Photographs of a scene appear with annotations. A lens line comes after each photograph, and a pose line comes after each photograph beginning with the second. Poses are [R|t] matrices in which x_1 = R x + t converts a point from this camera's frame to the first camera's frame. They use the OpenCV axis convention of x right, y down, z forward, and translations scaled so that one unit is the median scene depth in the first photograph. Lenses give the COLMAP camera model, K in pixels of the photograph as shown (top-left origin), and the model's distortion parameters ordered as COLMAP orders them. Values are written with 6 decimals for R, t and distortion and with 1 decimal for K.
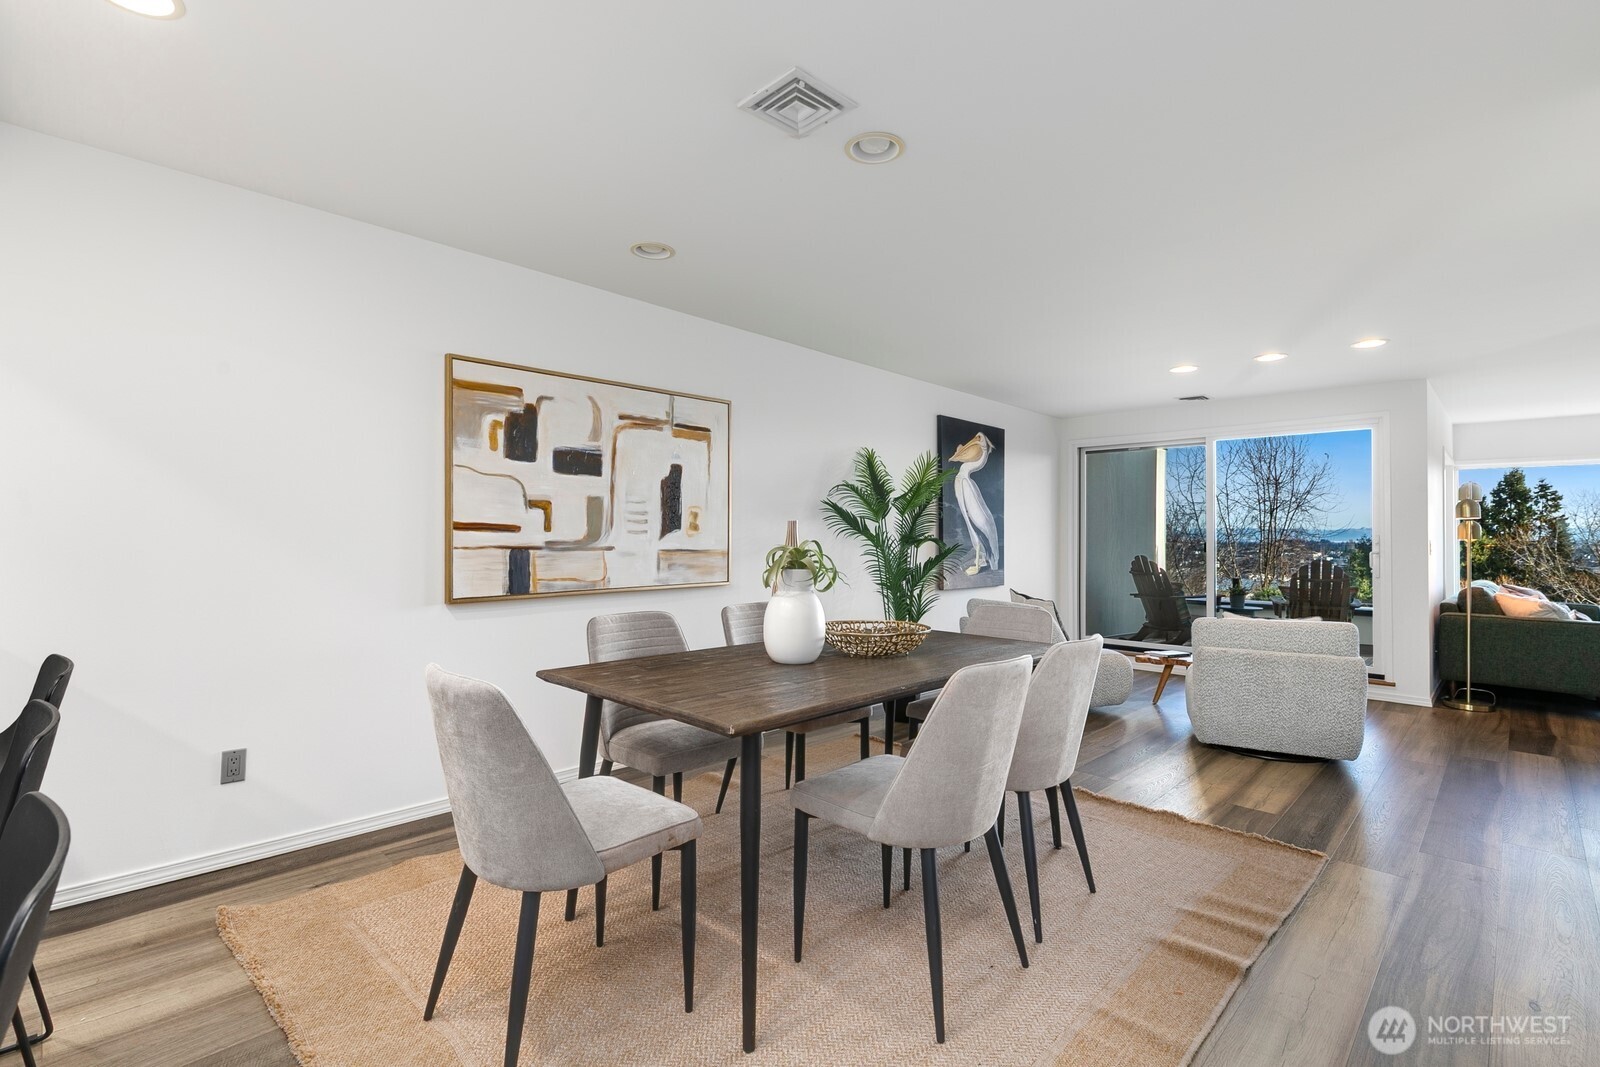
lens RADIAL K [[725.3, 0, 803.7], [0, 725.3, 525.0], [0, 0, 1]] dist [0.019114, -0.003436]
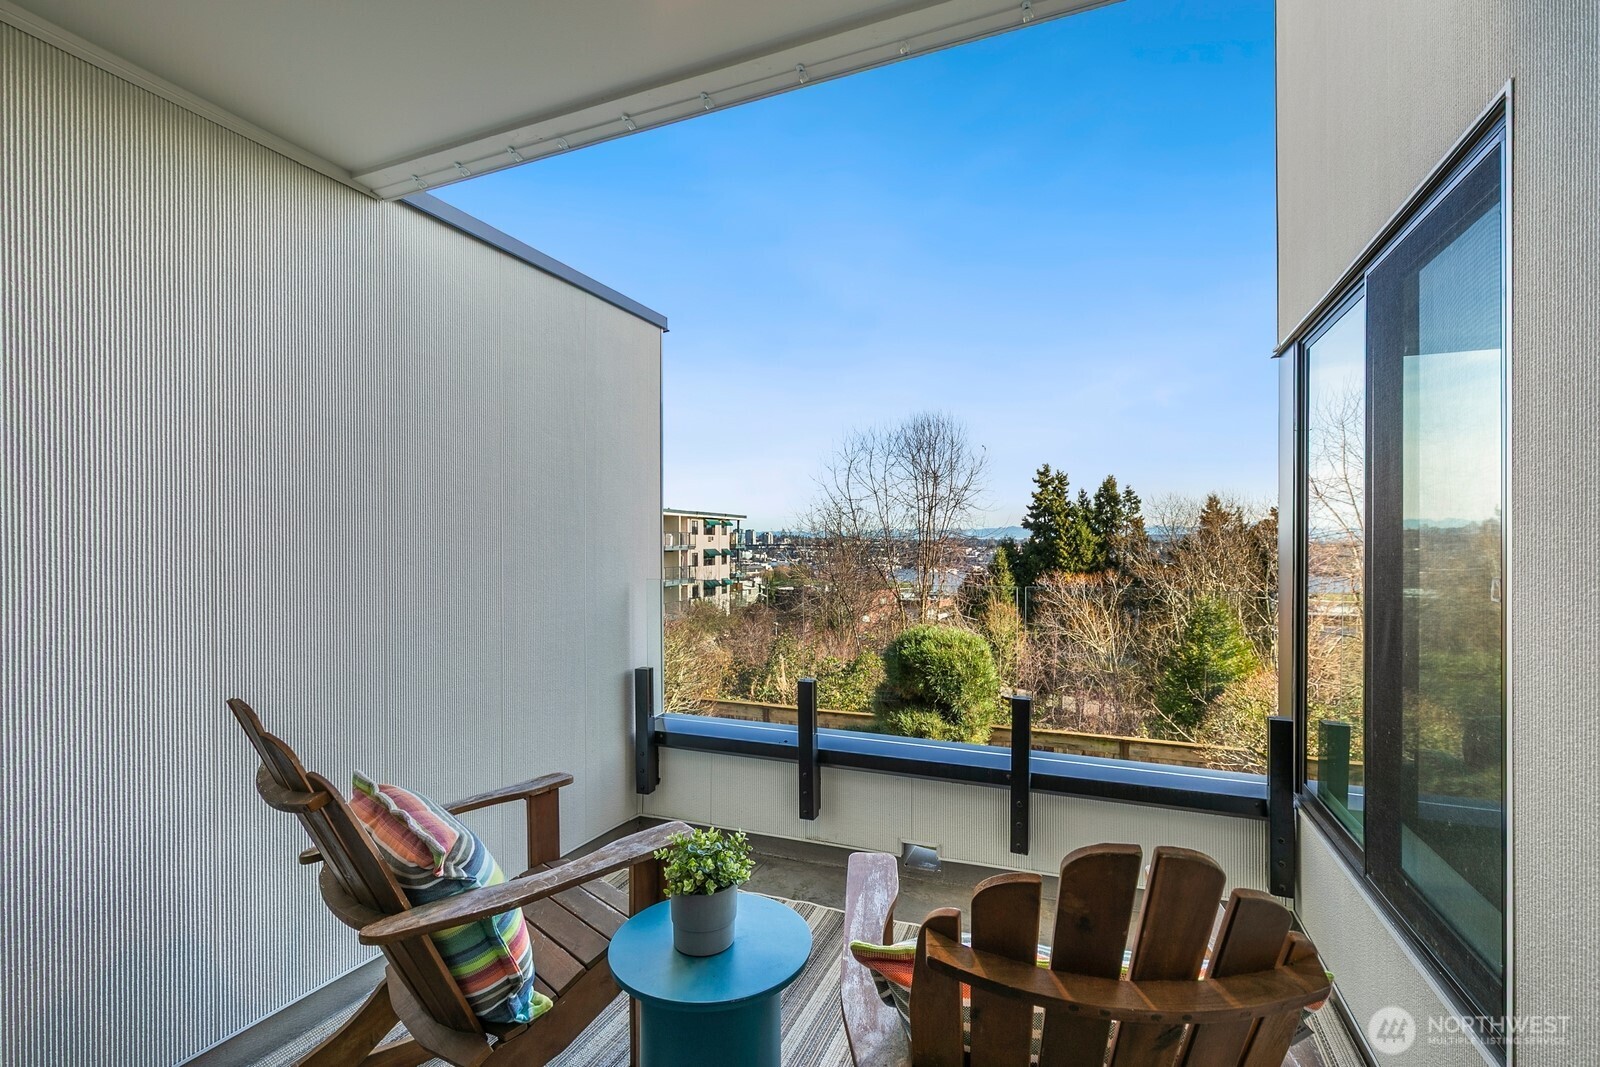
lens RADIAL K [[725.3, 0, 796.9], [0, 725.3, 543.3], [0, 0, 1]] dist [0.019114, -0.003436]
pose [[0.928924, -0.014563, 0.369983, 0.641873], [0.006286, 0.999703, 0.023566, -0.002671], [-0.370216, -0.019566, 0.928739, 0.953619]]
